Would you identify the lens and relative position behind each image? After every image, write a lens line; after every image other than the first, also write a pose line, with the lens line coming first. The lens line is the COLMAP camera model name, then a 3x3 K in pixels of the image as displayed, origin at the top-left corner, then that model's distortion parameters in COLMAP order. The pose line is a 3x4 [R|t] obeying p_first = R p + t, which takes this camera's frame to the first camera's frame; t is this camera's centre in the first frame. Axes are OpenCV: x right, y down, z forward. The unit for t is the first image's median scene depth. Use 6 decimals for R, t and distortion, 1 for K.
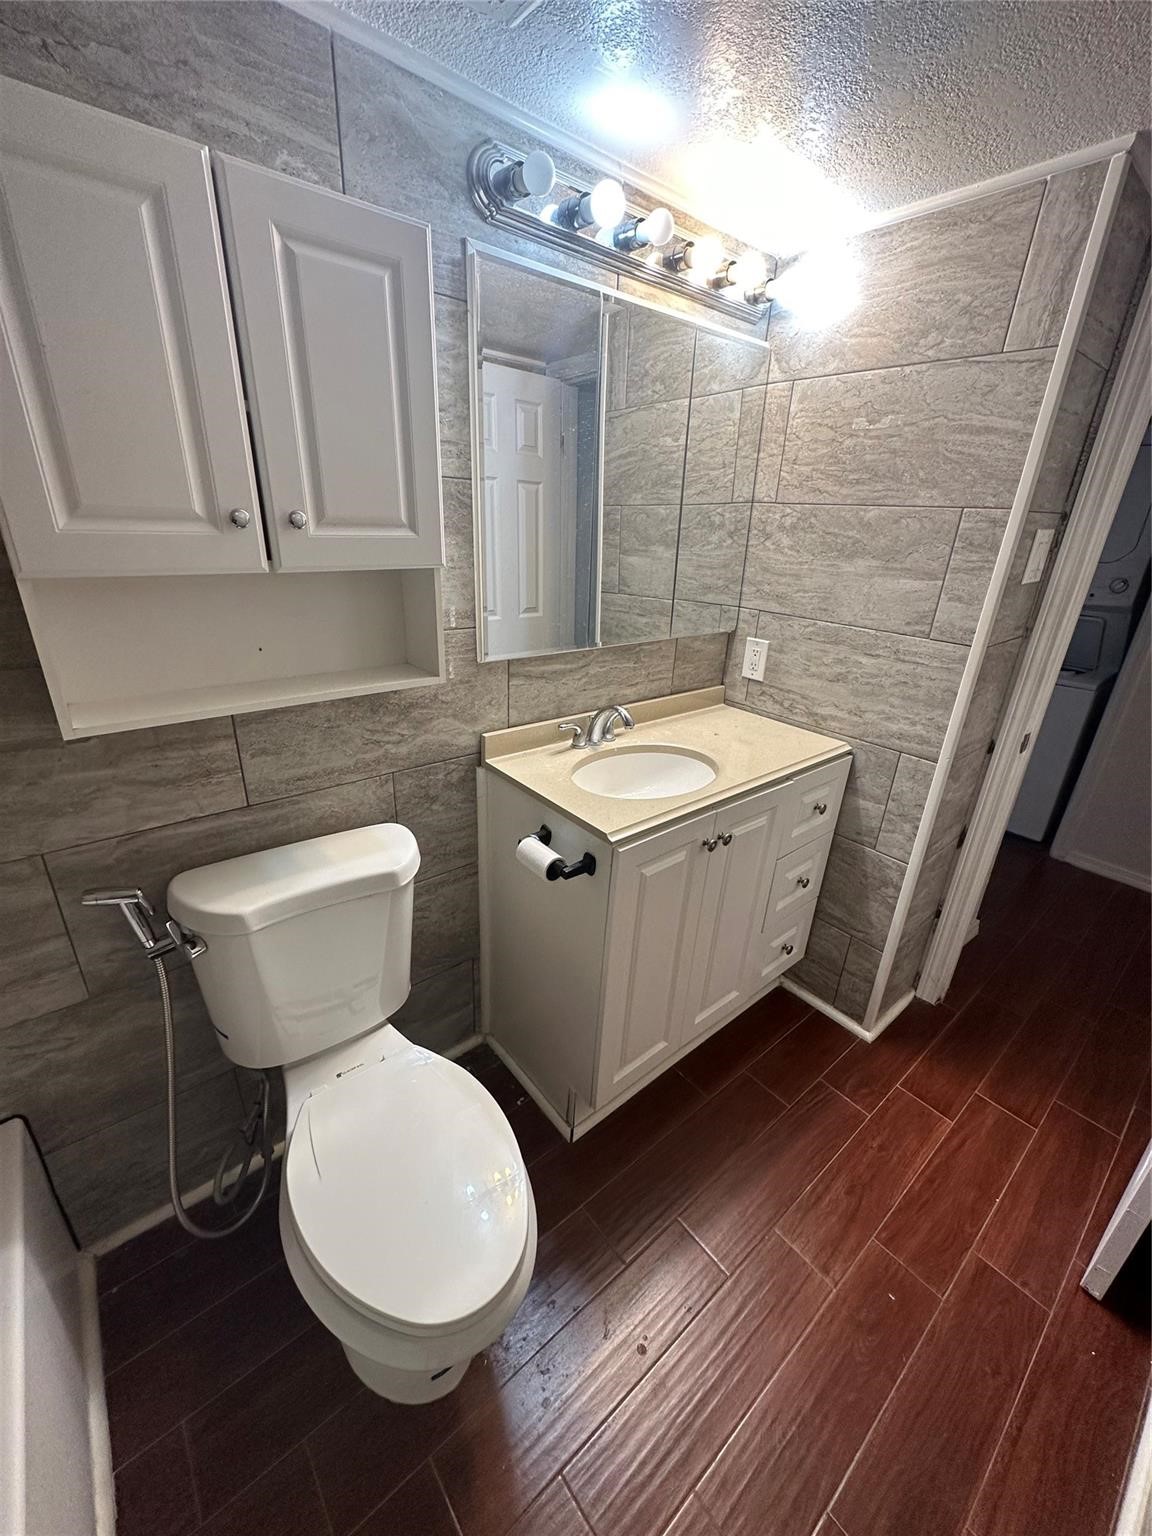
lens RADIAL K [[610.4, 0, 578.9], [0, 610.4, 766.7], [0, 0, 1]] dist [-0.001827, 0.000111]
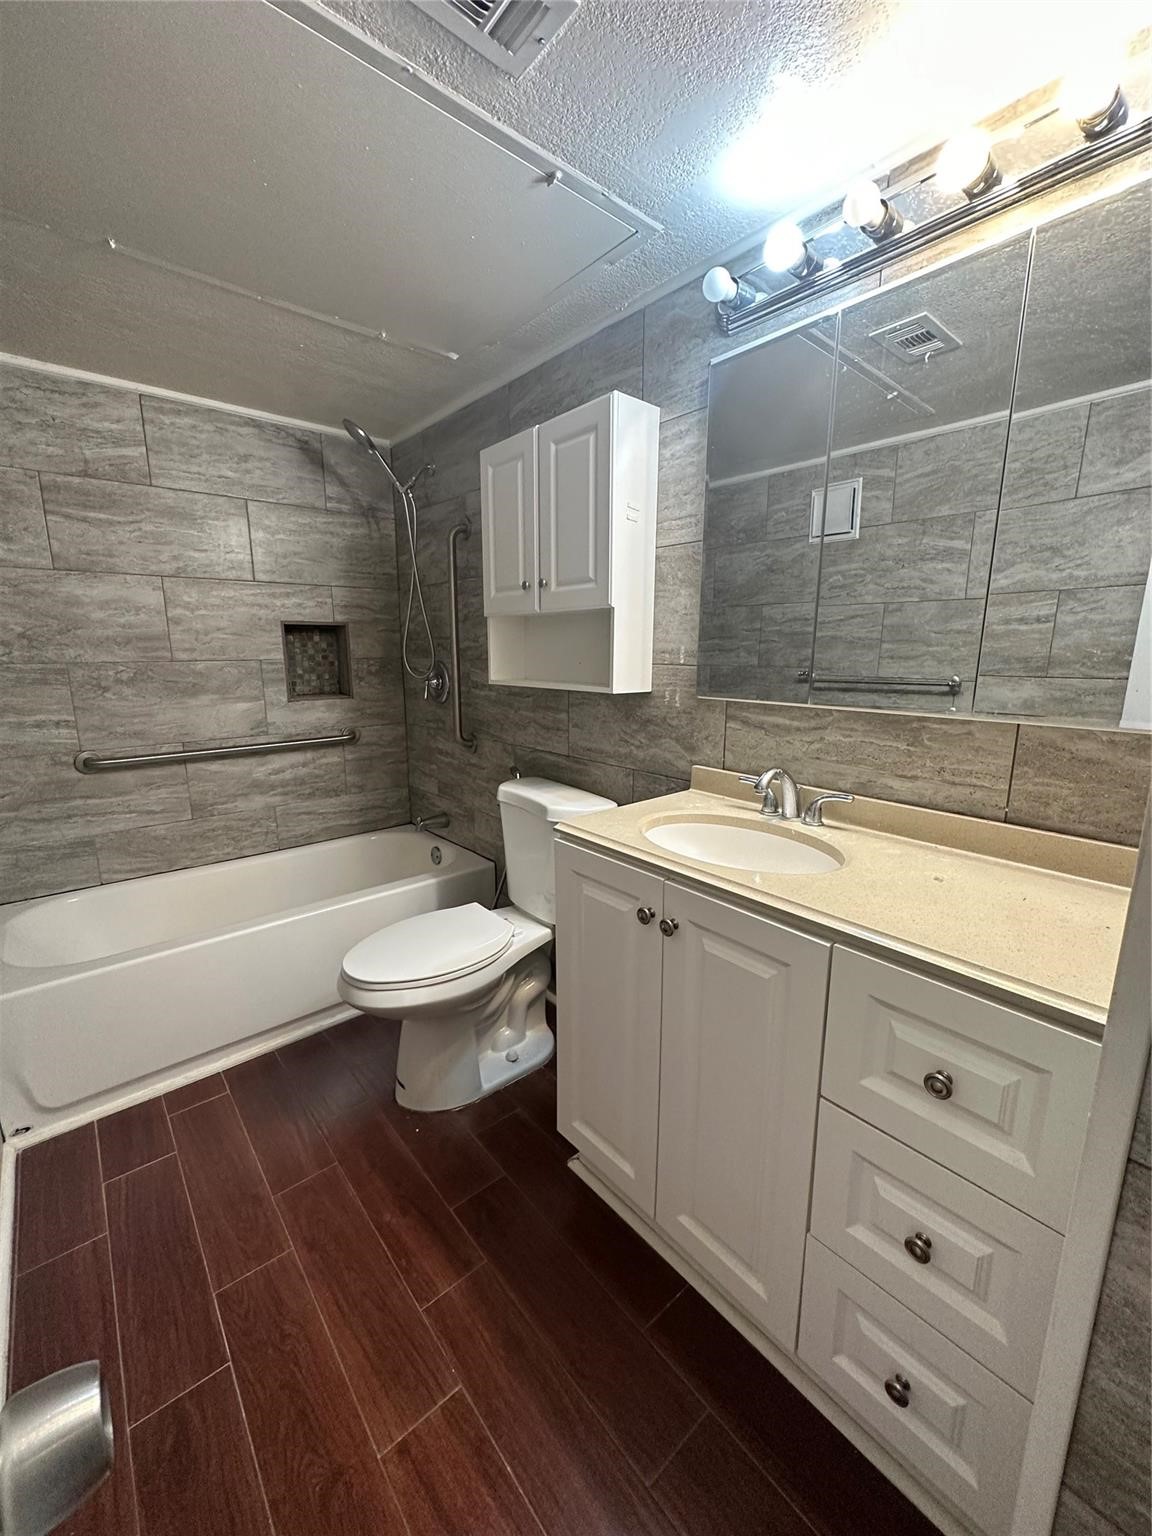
lens RADIAL K [[610.4, 0, 577.9], [0, 610.4, 765.7], [0, 0, 1]] dist [-0.001827, 0.000111]
pose [[0.013582, 0.149176, -0.988717, 0.941719], [-0.381397, 0.914825, 0.132787, -0.120208], [0.924312, 0.375290, 0.069320, 0.762853]]
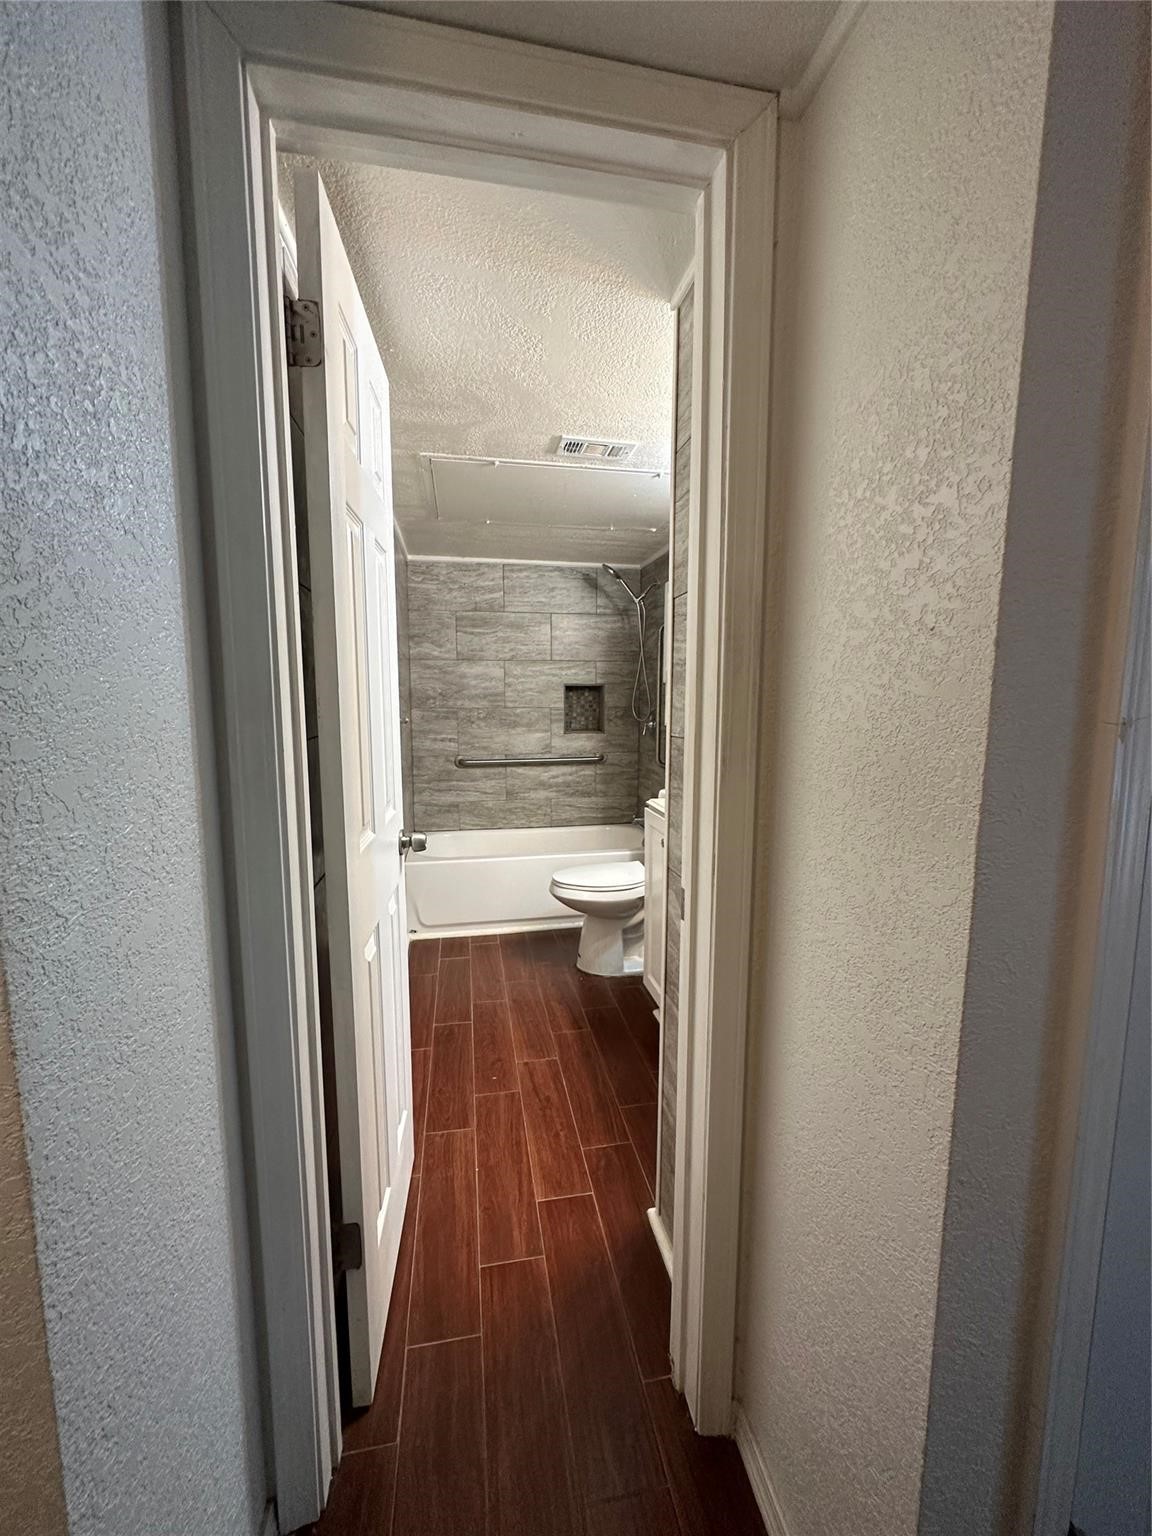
lens RADIAL K [[610.4, 0, 578.7], [0, 610.4, 766.3], [0, 0, 1]] dist [-0.001827, 0.000111]
pose [[-0.484816, 0.060615, -0.872513, 1.599721], [-0.355079, 0.898042, 0.259691, -0.358478], [0.799294, 0.435714, -0.413862, 1.333335]]
